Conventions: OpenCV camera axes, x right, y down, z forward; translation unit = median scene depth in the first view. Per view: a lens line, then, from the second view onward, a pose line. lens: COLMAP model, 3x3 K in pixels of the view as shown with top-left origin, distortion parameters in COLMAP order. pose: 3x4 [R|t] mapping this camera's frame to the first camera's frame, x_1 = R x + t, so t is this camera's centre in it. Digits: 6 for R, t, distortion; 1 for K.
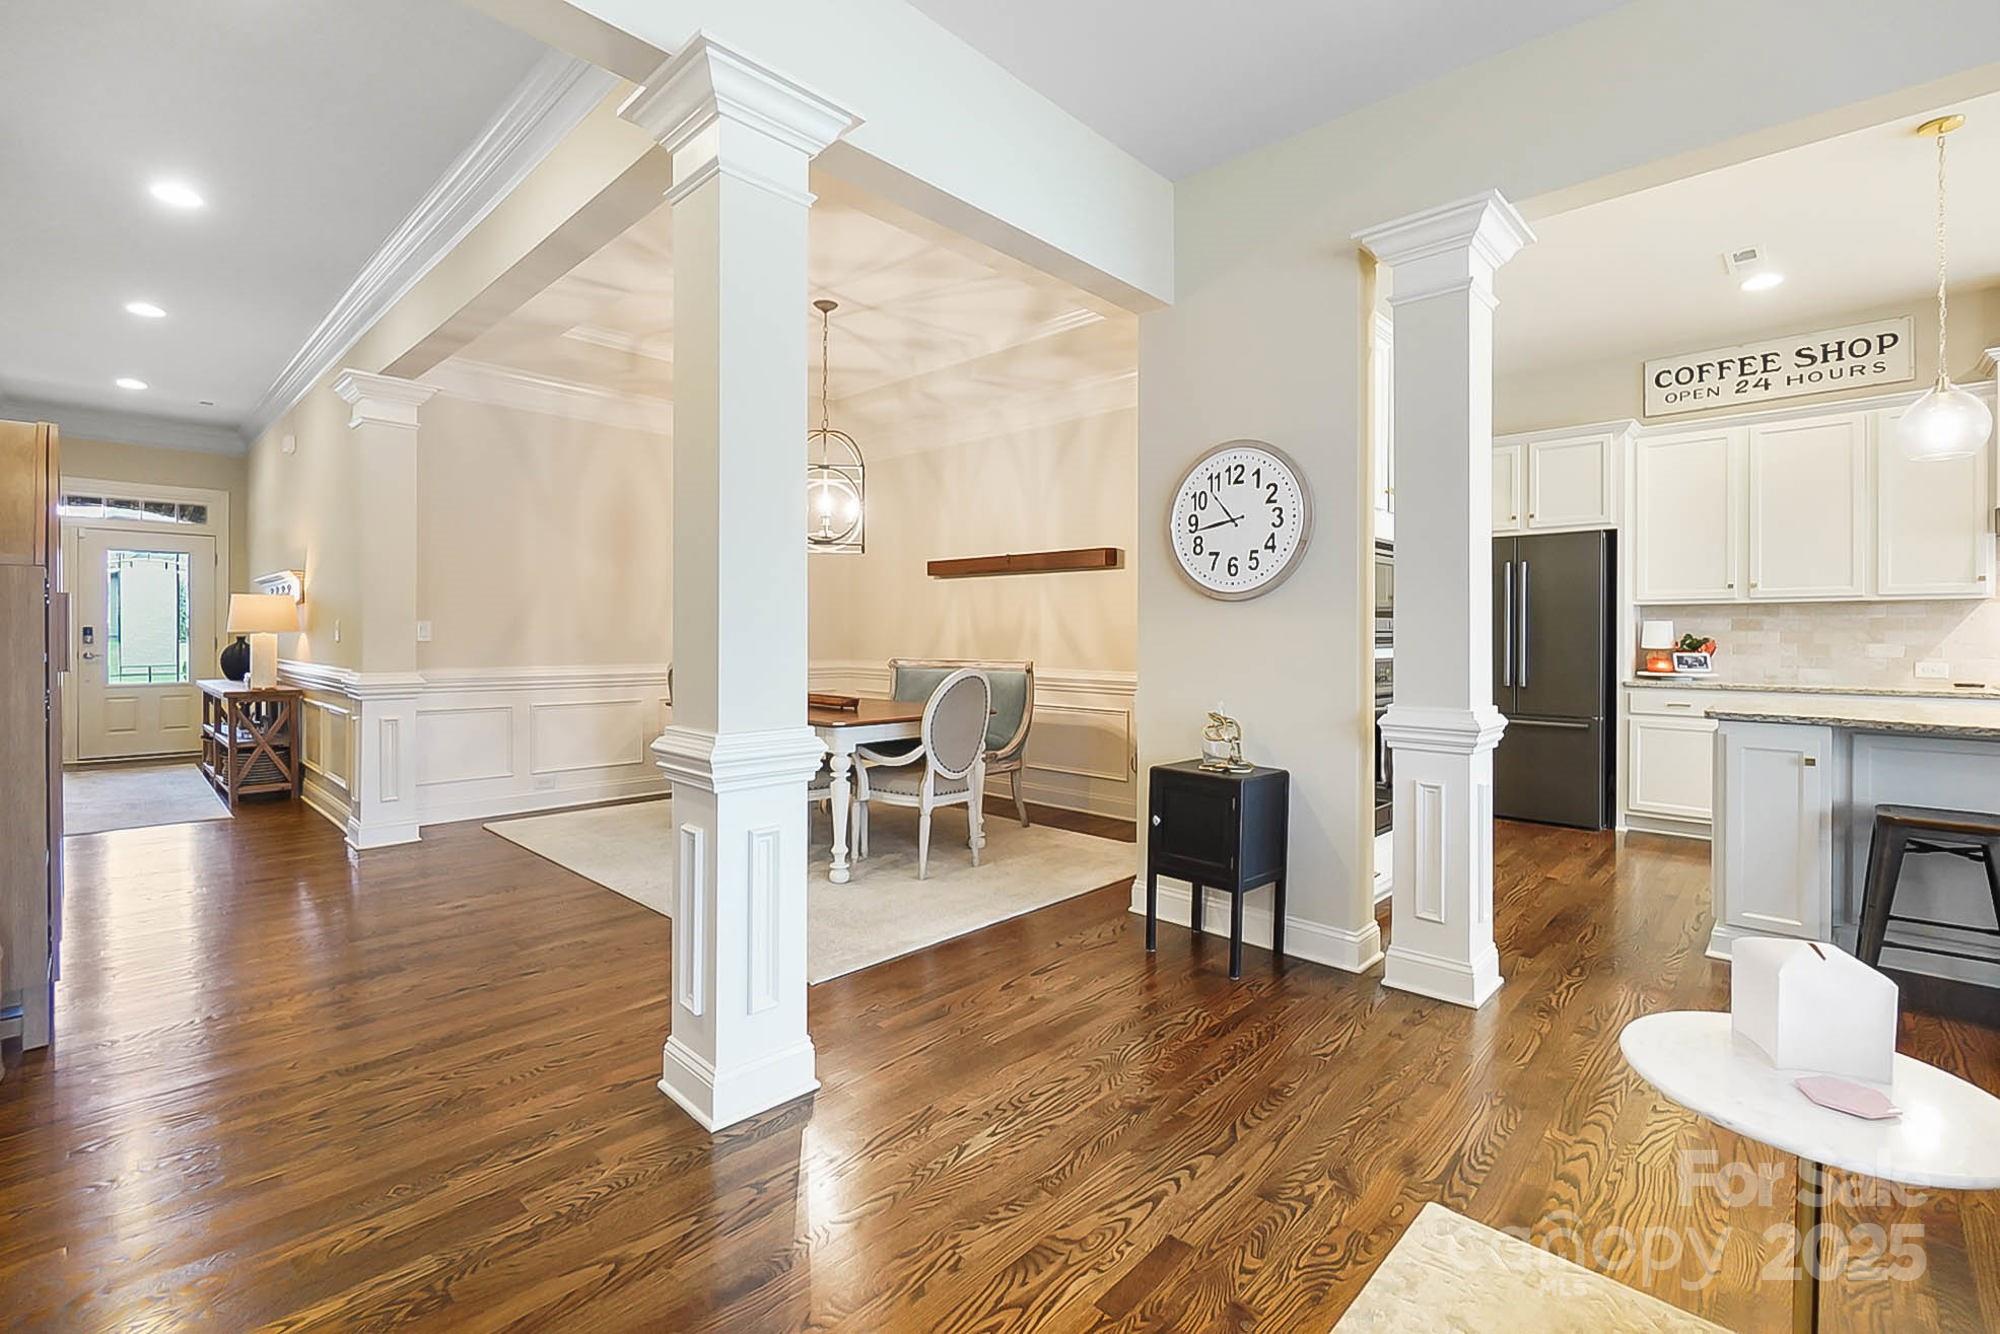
lens RADIAL K [[880.6, 0, 992.8], [0, 880.6, 630.2], [0, 0, 1]] dist [-0.010058, -0.000144]
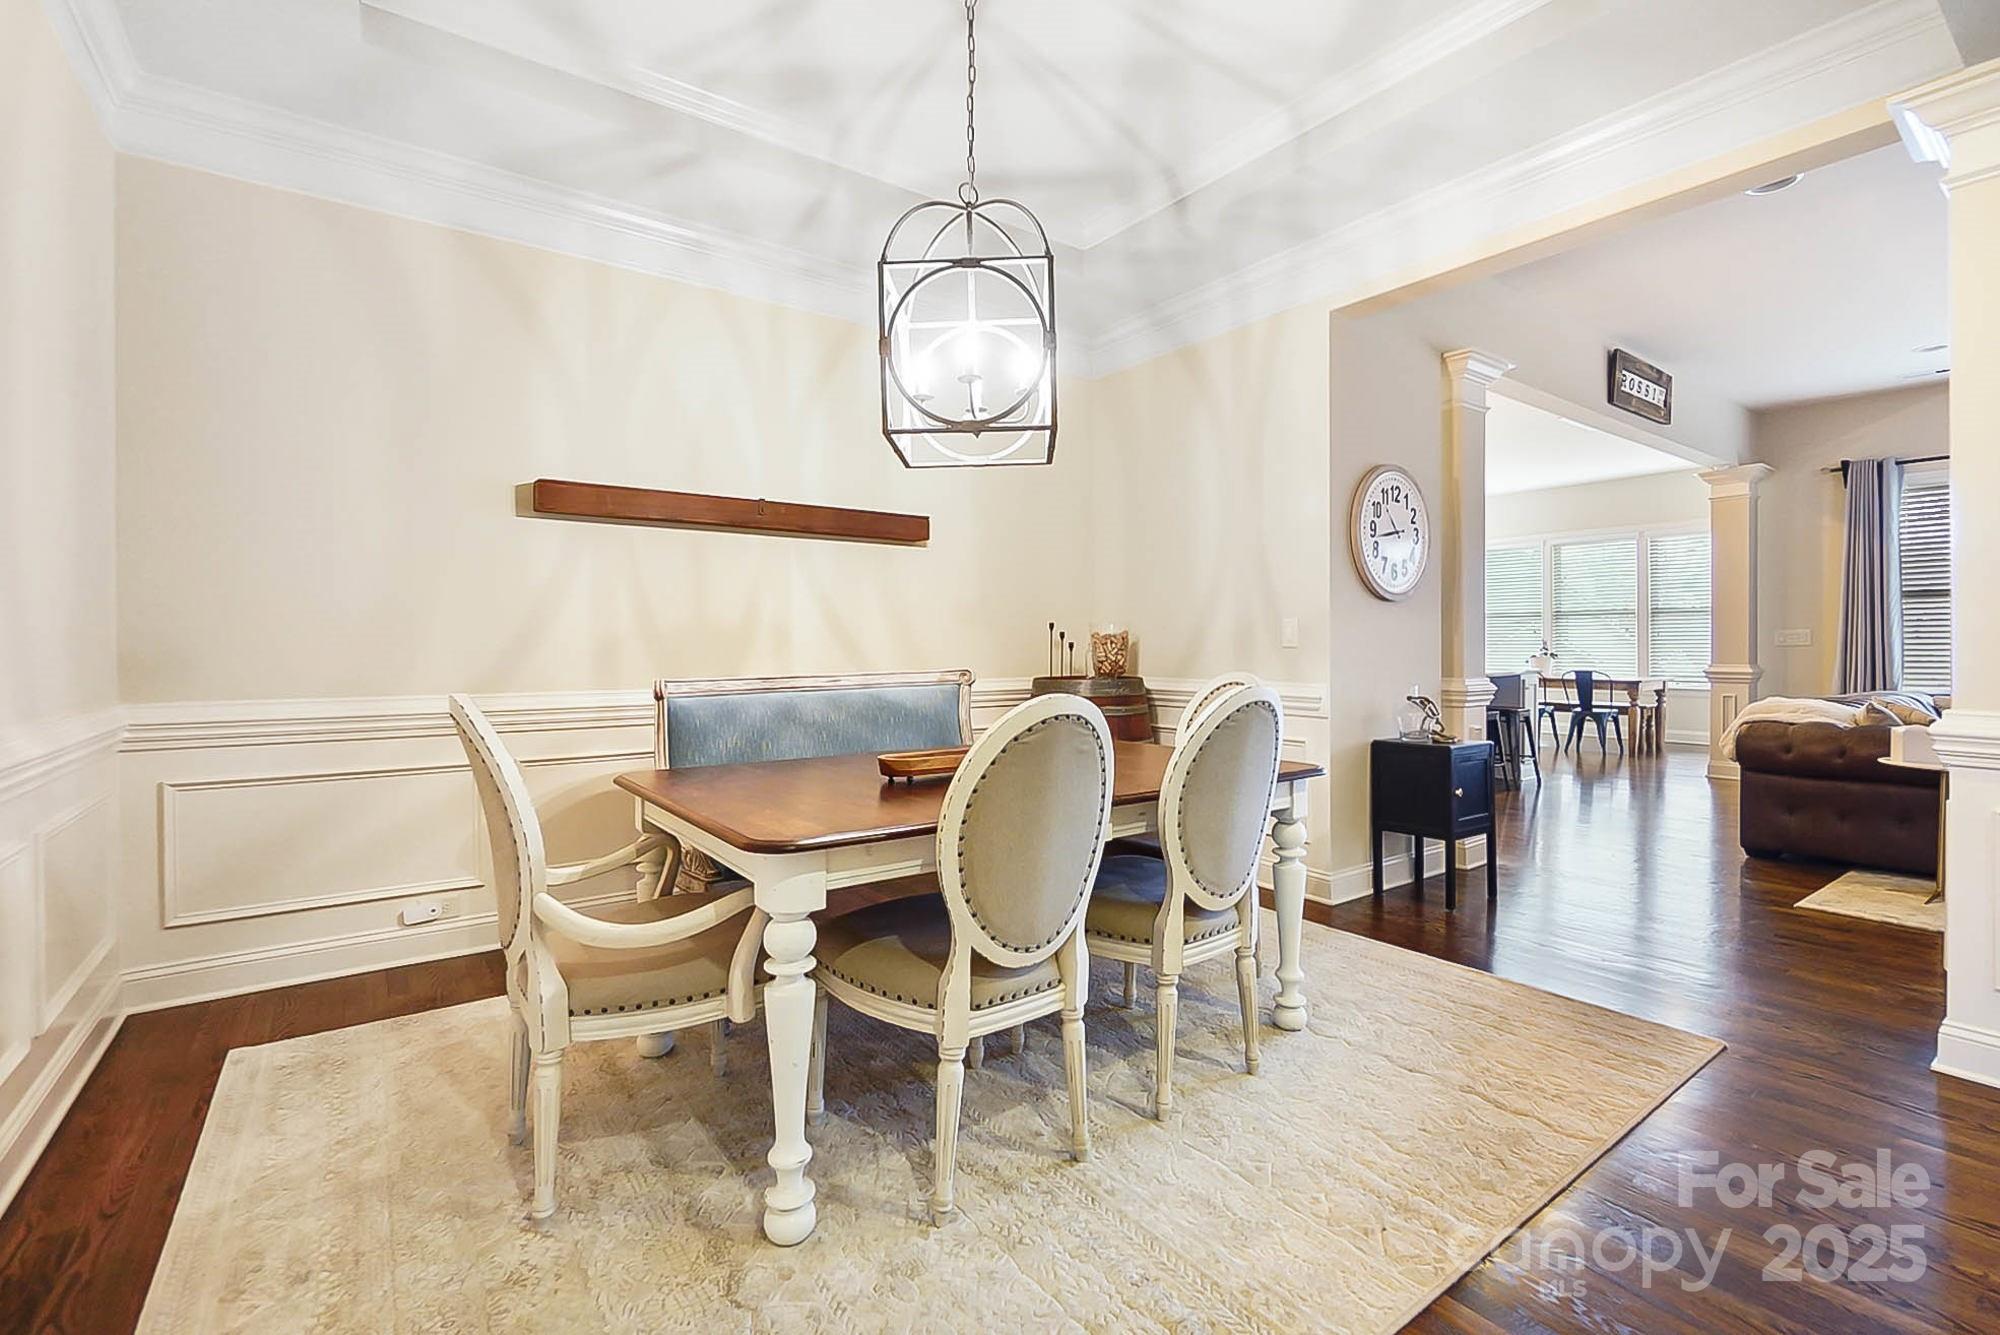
lens RADIAL K [[880.6, 0, 995.3], [0, 880.6, 652.0], [0, 0, 1]] dist [-0.010058, -0.000144]
pose [[0.174460, -0.005886, 0.984647, -0.950098], [0.003706, 0.999979, 0.005321, 0.026268], [-0.984657, 0.002721, 0.174478, 1.281376]]
